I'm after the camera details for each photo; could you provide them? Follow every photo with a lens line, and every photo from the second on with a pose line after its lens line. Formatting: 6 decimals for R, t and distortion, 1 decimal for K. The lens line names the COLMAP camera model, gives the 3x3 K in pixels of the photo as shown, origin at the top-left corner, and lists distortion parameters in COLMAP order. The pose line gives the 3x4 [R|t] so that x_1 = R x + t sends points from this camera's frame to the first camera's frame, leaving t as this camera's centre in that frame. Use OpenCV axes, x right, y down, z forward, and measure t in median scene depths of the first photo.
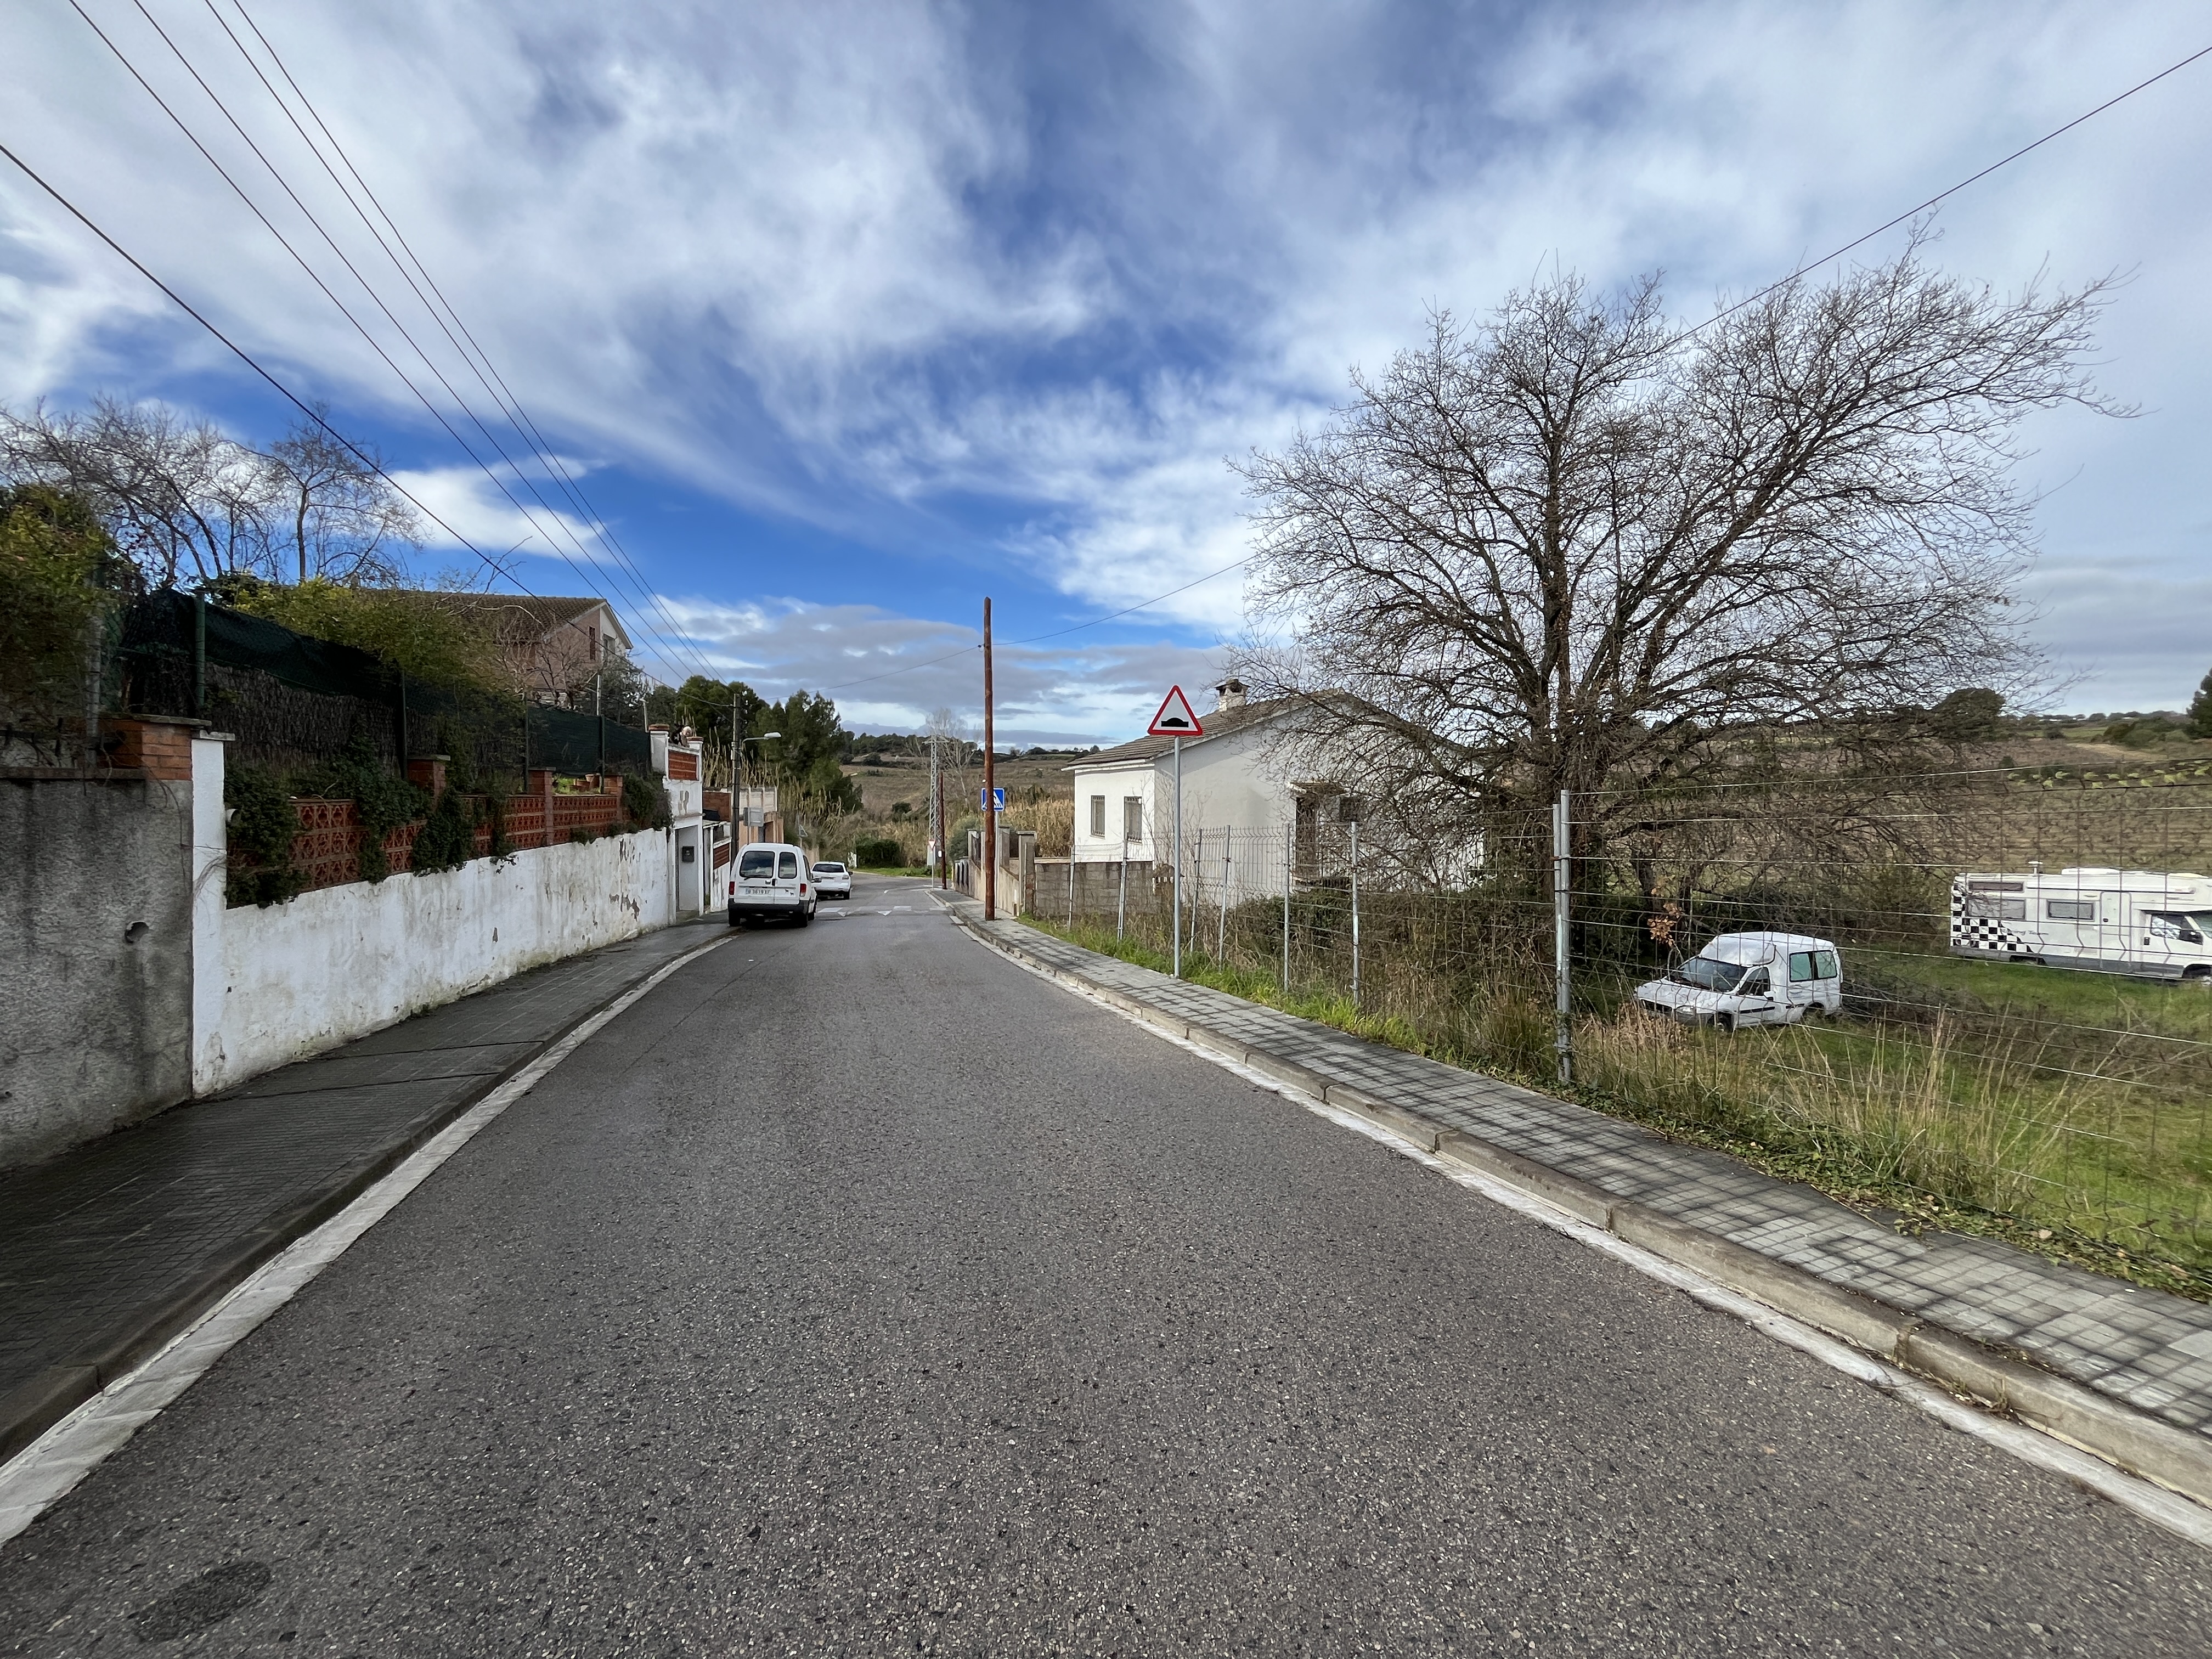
lens RADIAL K [[893.8, 0, 1106.0], [0, 893.8, 829.5], [0, 0, 1]] dist [0.000260, -0.000561]
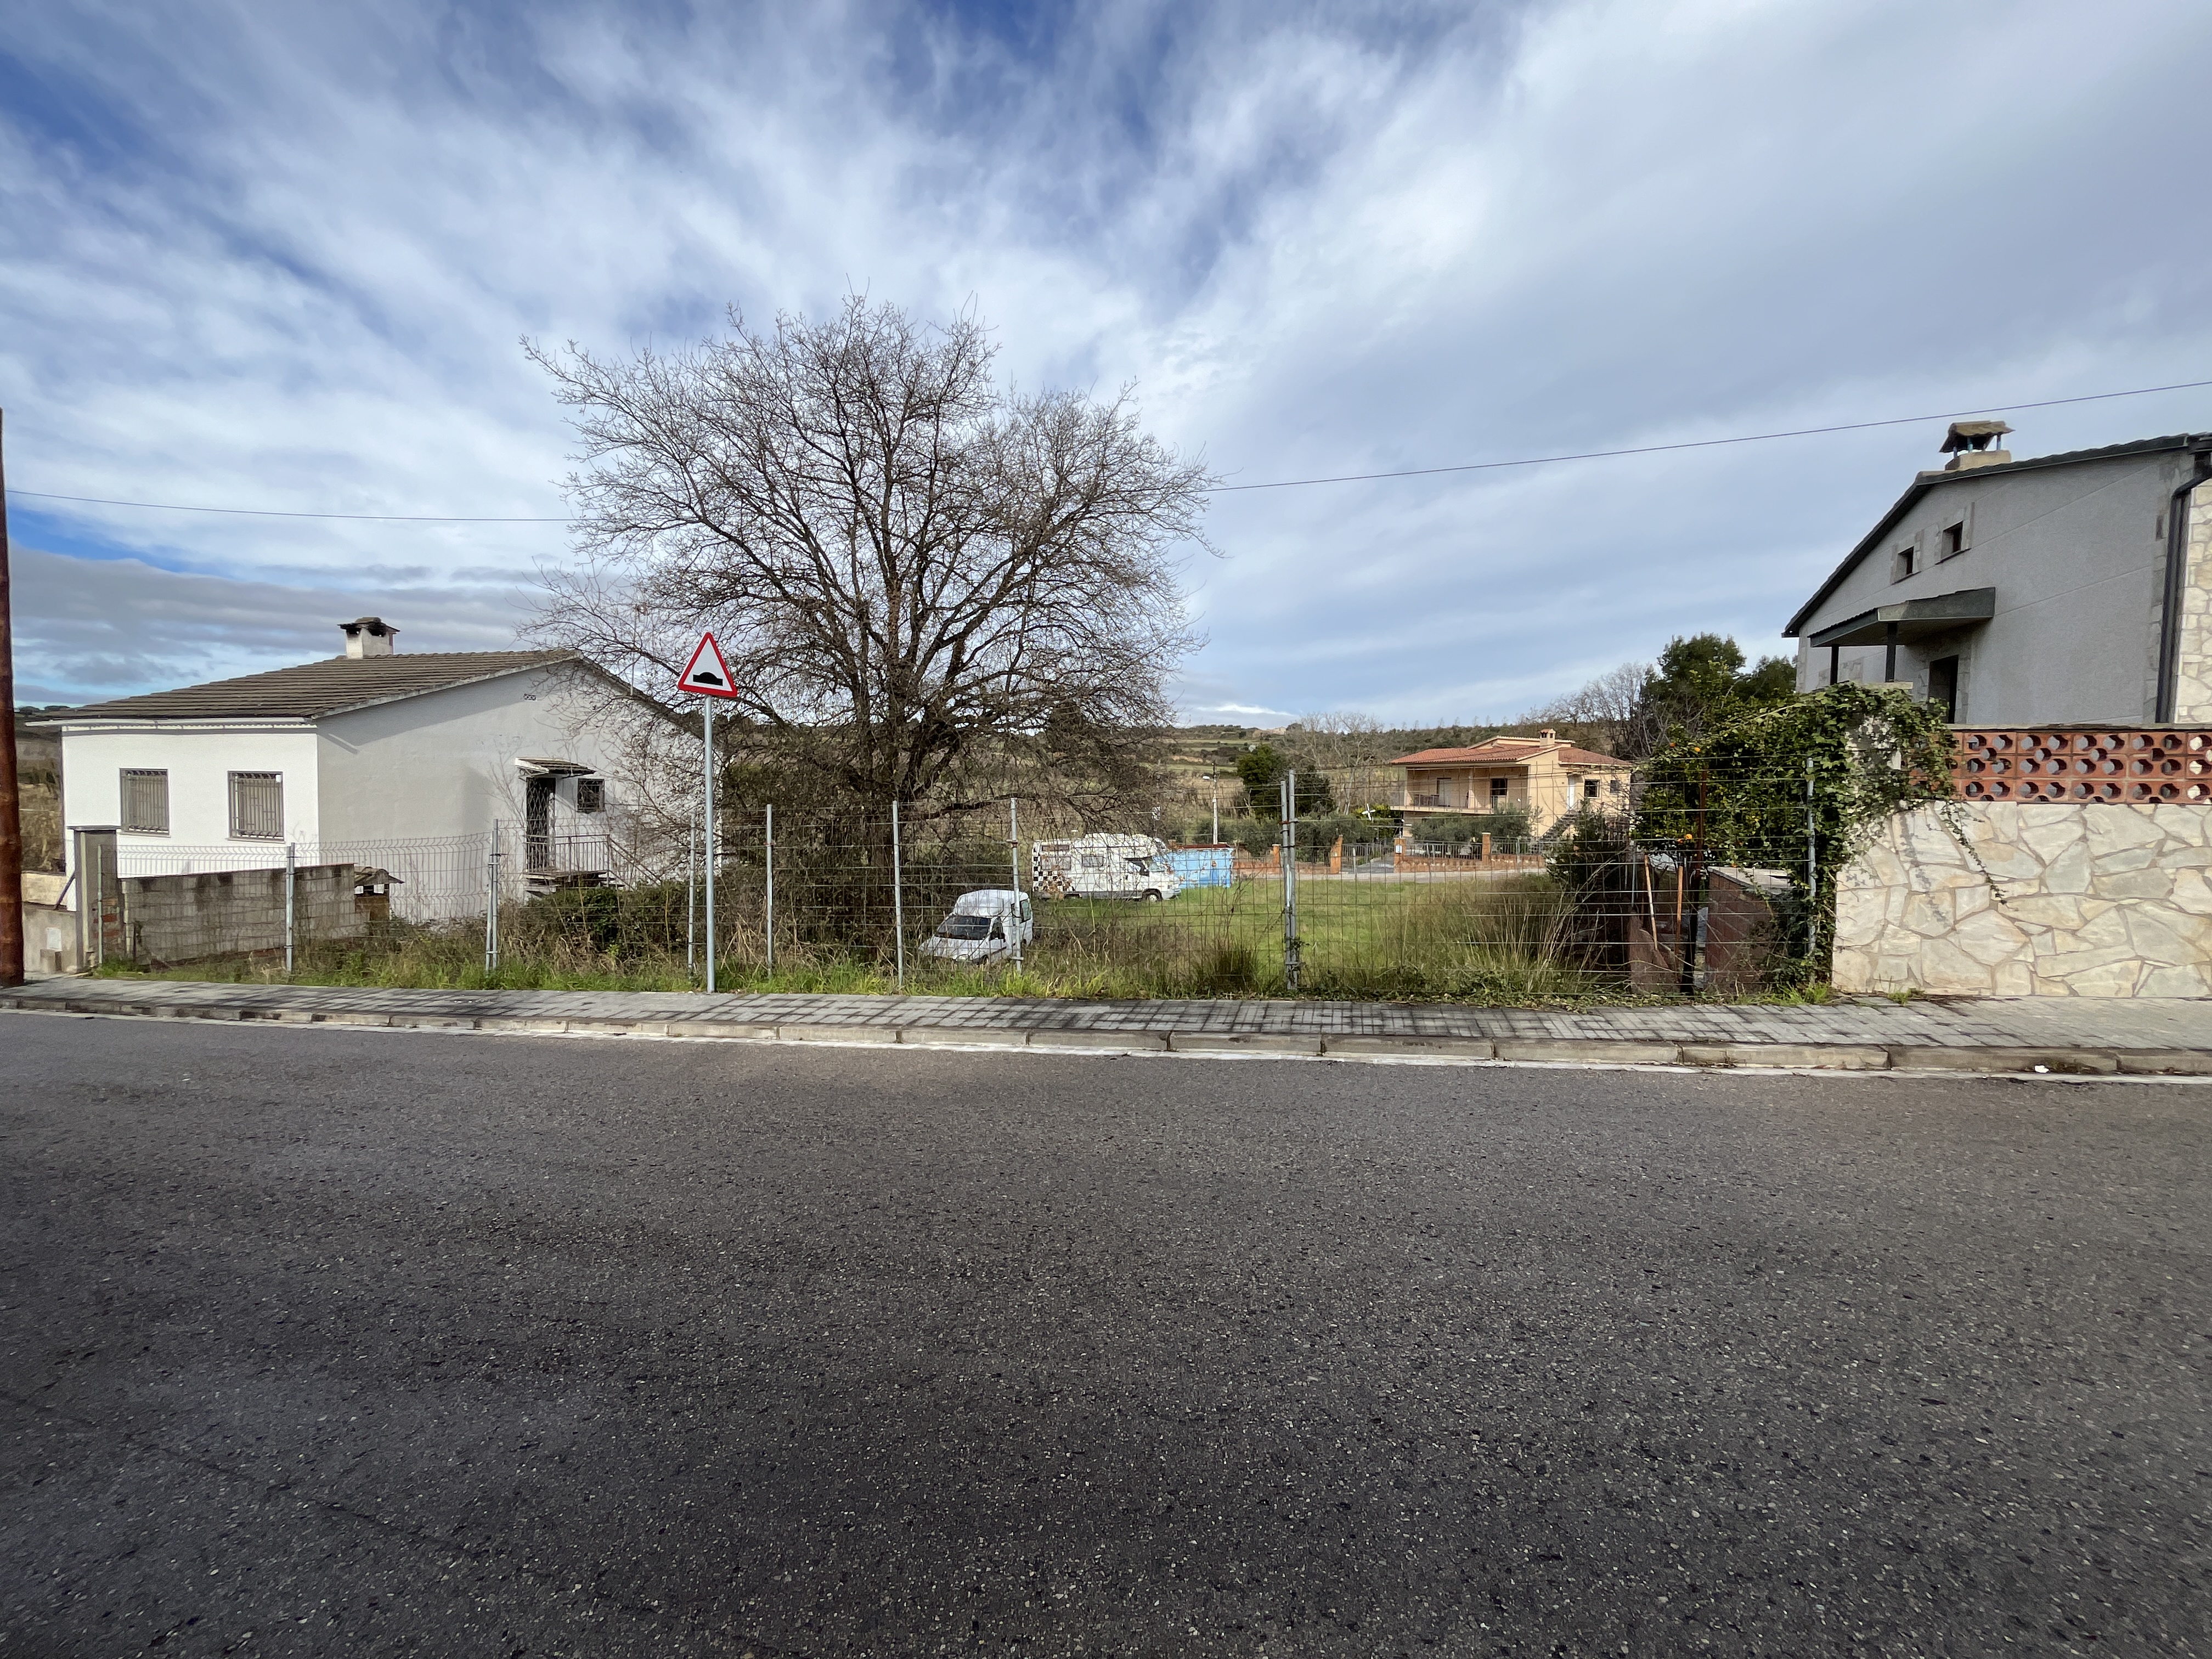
lens RADIAL K [[903.0, 0, 1080.6], [0, 903.0, 780.9], [0, 0, 1]] dist [-0.002348, 0.000037]
pose [[0.574397, 0.016955, 0.818401, -0.317488], [0.016038, 0.999360, -0.031961, 0.003953], [-0.818420, 0.031484, 0.573758, 0.195576]]
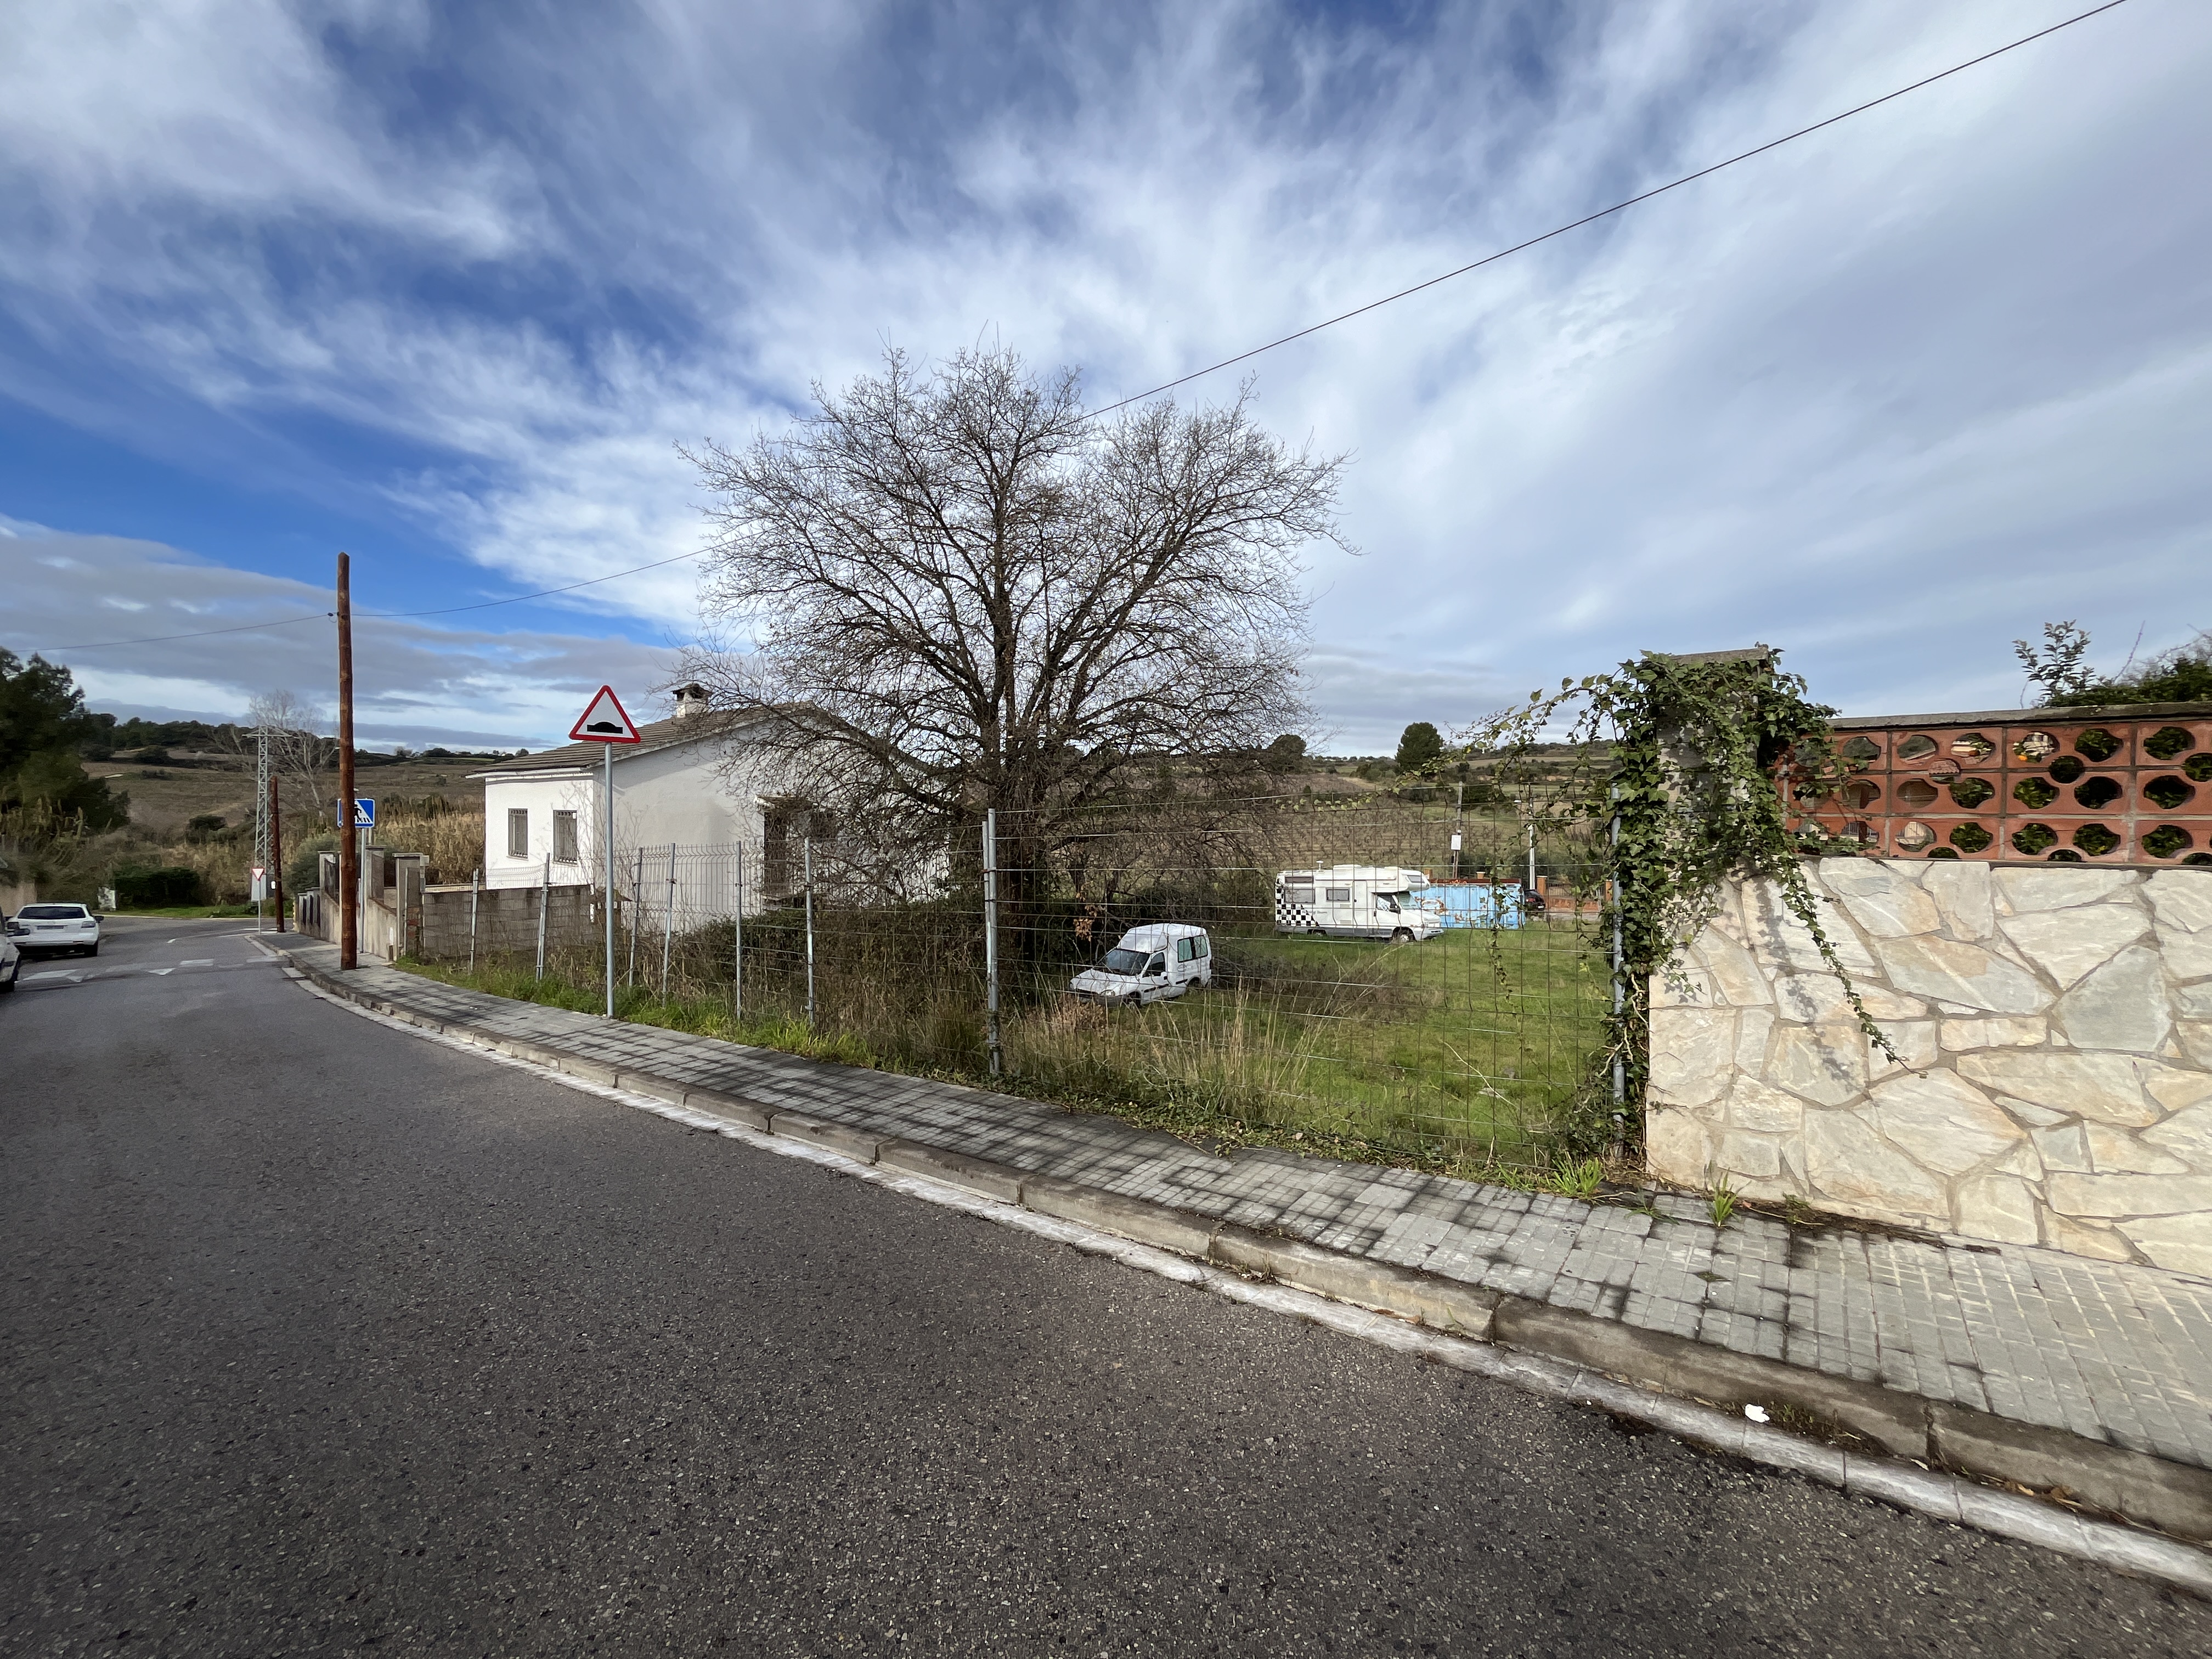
lens RADIAL K [[894.9, 0, 1103.4], [0, 894.9, 824.8], [0, 0, 1]] dist [-0.006848, 0.000470]
pose [[0.845942, -0.002497, 0.533270, 0.017063], [0.014247, 0.999738, -0.017919, -0.000609], [-0.533085, 0.022756, 0.845756, -0.001921]]
